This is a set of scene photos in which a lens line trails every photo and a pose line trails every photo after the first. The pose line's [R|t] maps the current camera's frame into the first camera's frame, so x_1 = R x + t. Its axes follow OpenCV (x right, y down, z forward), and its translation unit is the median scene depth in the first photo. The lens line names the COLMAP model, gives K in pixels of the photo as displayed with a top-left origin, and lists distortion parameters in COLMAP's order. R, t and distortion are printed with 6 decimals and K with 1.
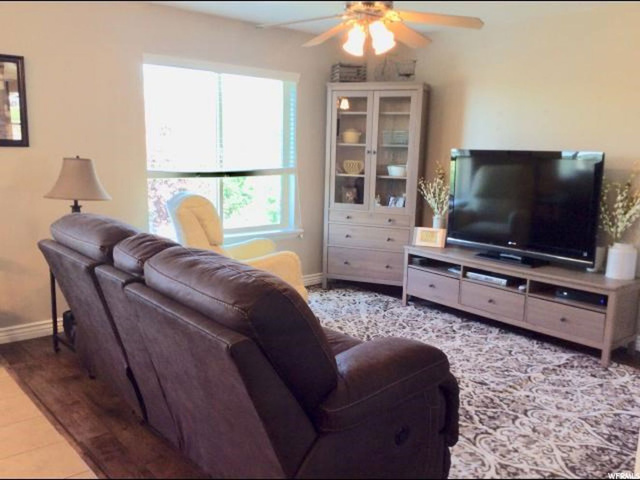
lens RADIAL K [[575.0, 0, 322.1], [0, 575.0, 241.5], [0, 0, 1]] dist [0.139267, -0.211988]
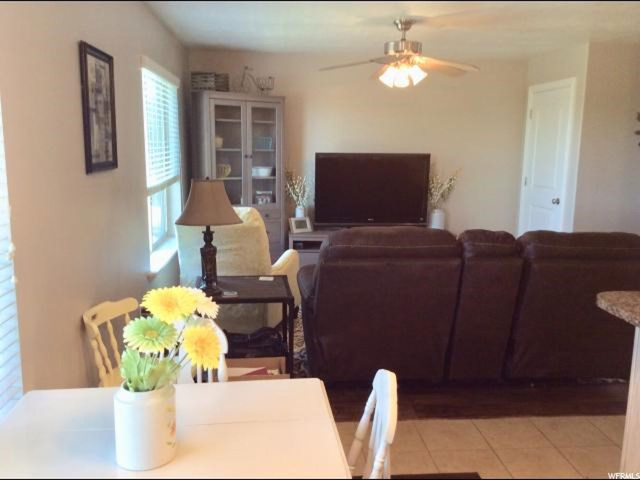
lens RADIAL K [[575.0, 0, 322.1], [0, 575.0, 241.5], [0, 0, 1]] dist [0.139267, -0.211988]
pose [[0.596804, -0.152839, 0.787696, -0.797557], [0.137039, 0.986683, 0.087621, -0.078001], [-0.790598, 0.055652, 0.609801, 0.240601]]
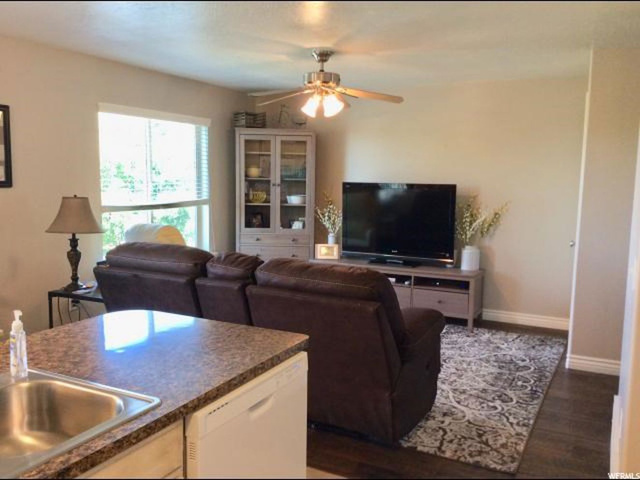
lens RADIAL K [[575.0, 0, 322.1], [0, 575.0, 241.5], [0, 0, 1]] dist [0.139267, -0.211988]
pose [[0.927922, -0.053485, 0.368918, -0.305426], [0.070021, 0.997046, -0.031571, 0.010259], [-0.366140, 0.055128, 0.928925, -0.172732]]
